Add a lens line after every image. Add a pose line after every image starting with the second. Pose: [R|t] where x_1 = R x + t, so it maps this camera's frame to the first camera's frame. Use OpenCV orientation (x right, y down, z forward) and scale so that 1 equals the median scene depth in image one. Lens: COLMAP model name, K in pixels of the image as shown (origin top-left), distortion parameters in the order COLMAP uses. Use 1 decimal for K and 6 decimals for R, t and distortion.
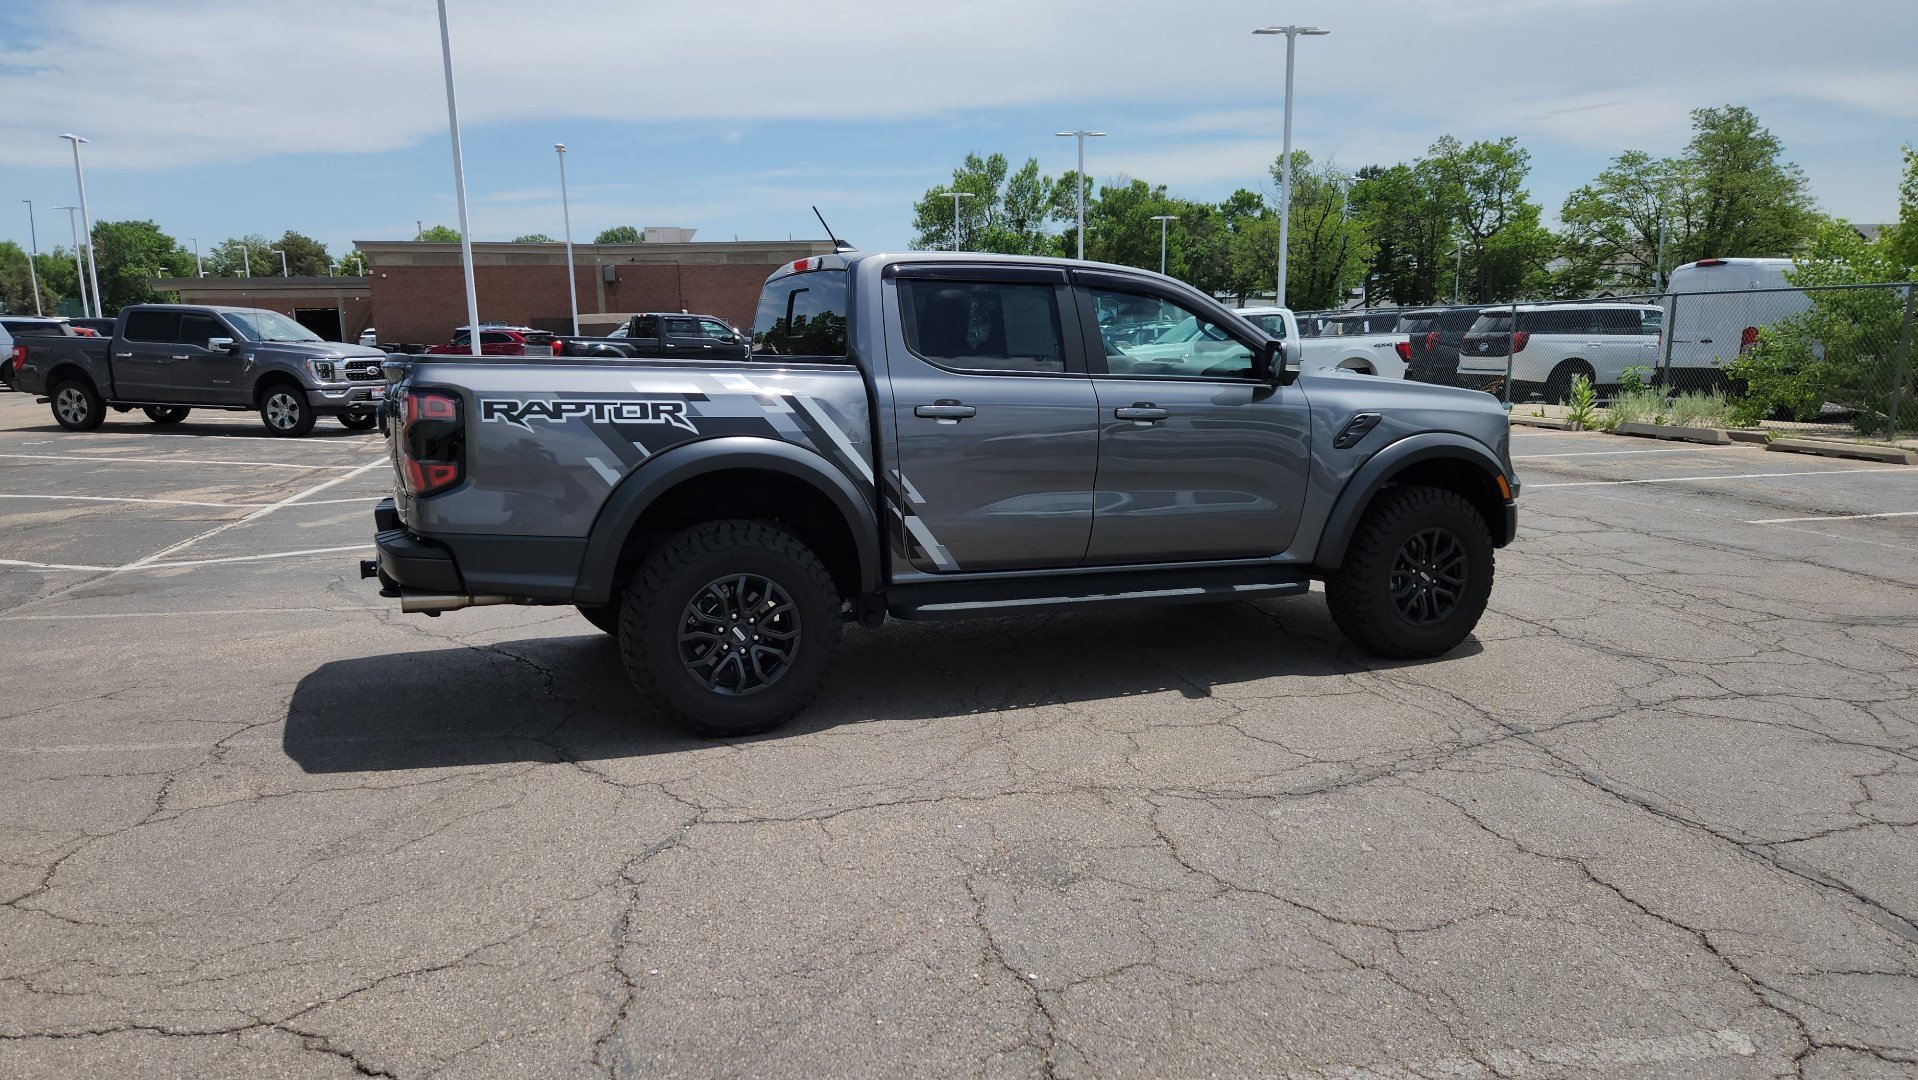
lens RADIAL K [[1301.1, 0, 920.9], [0, 1301.1, 552.0], [0, 0, 1]] dist [0.065619, -0.049060]
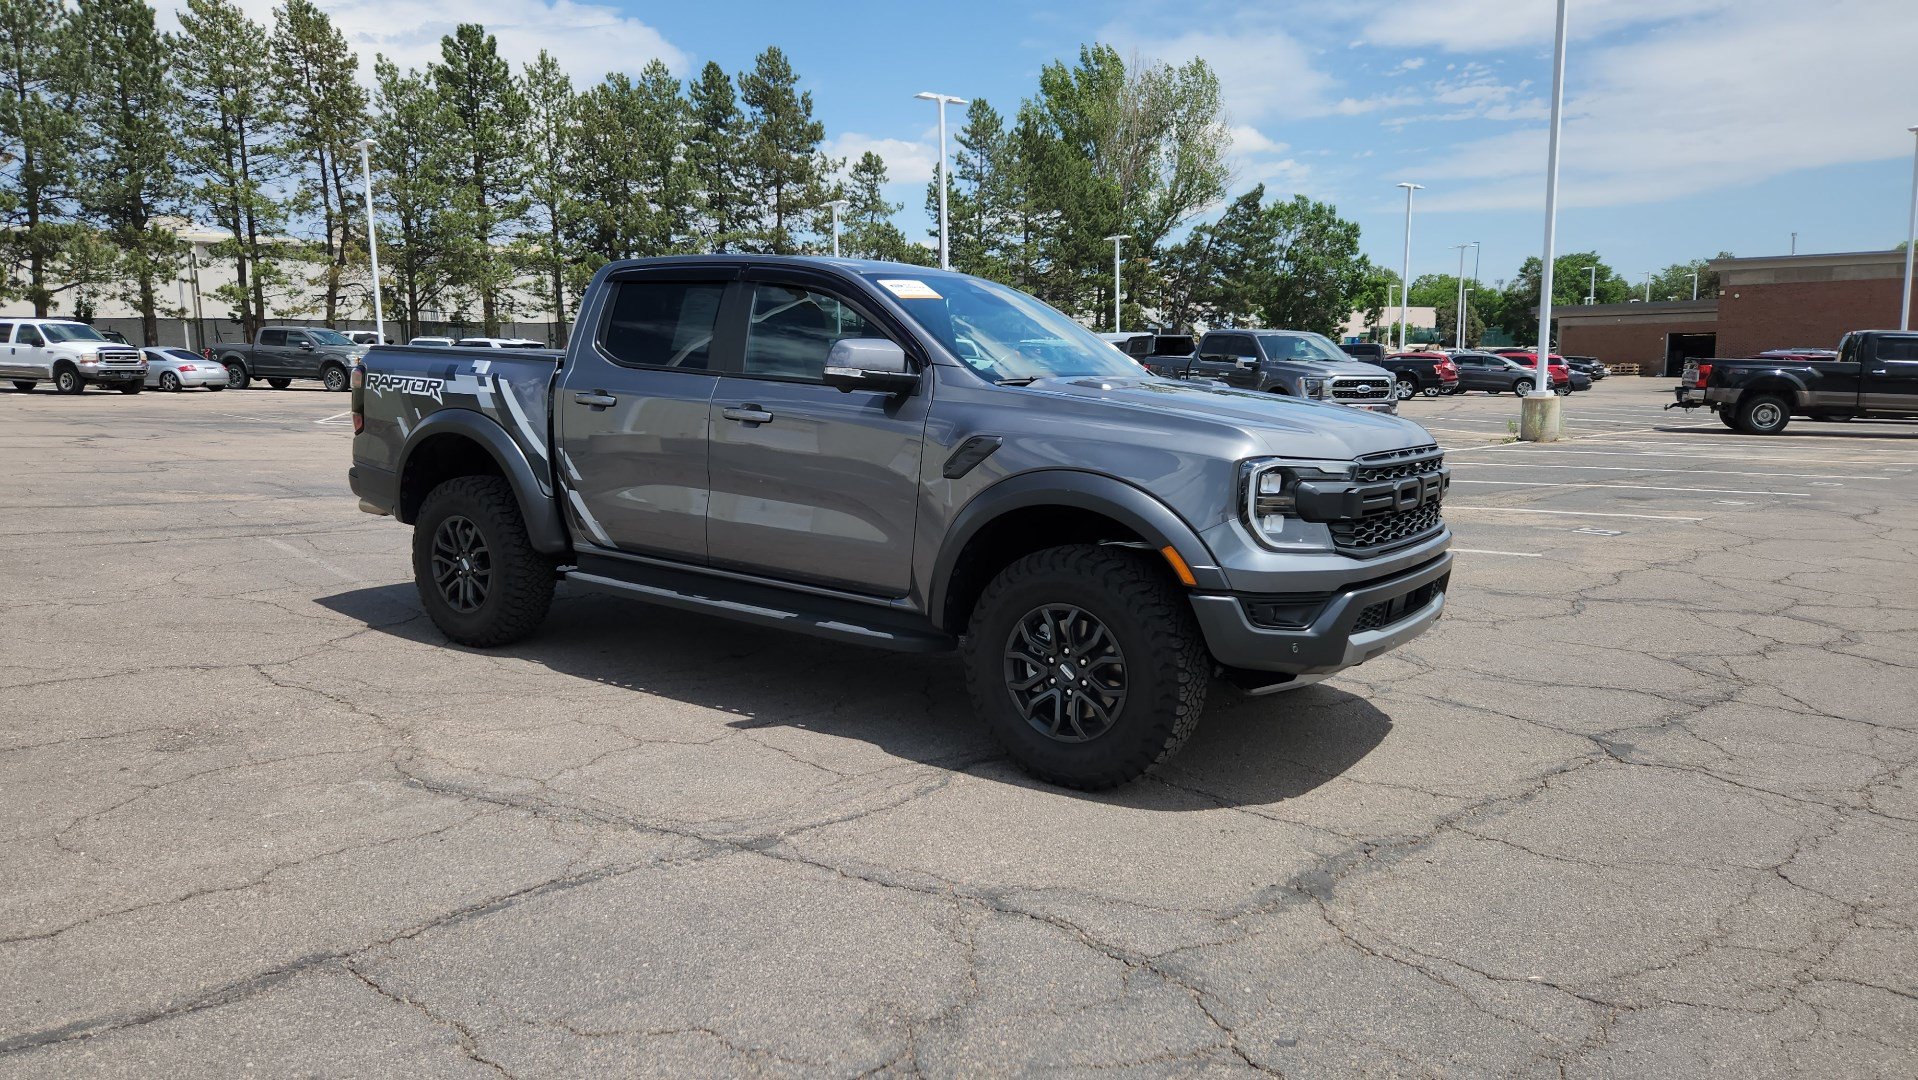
lens RADIAL K [[1293.7, 0, 902.7], [0, 1293.7, 541.2], [0, 0, 1]] dist [0.073798, -0.065686]
pose [[0.514761, 0.129282, -0.847530, 0.930970], [-0.152972, 0.986552, 0.057579, -0.078994], [0.843576, 0.100009, 0.527615, 0.552799]]
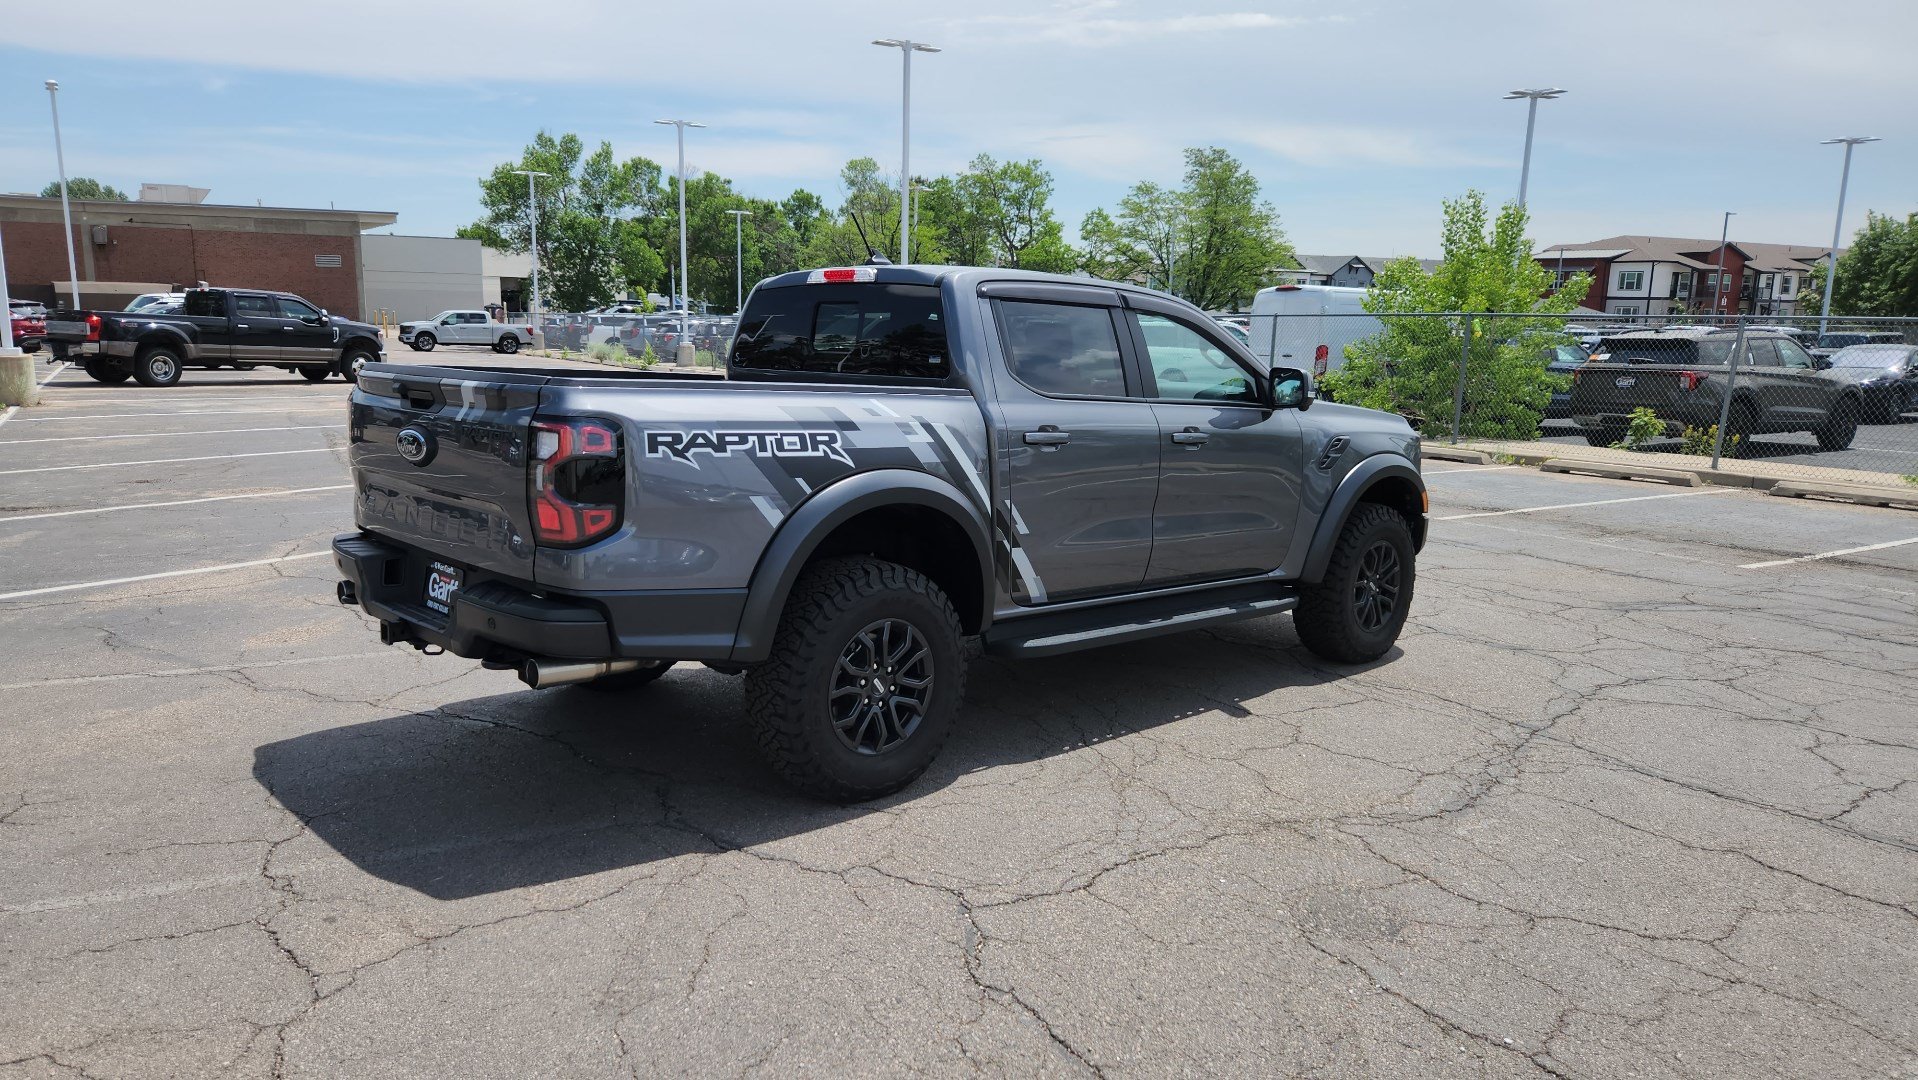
lens RADIAL K [[1299.6, 0, 921.6], [0, 1299.6, 533.5], [0, 0, 1]] dist [0.073625, -0.064342]
pose [[0.940676, -0.023648, 0.338482, -0.334675], [0.025878, 0.999663, -0.002075, -0.032472], [-0.338319, 0.010711, 0.940970, 0.111330]]
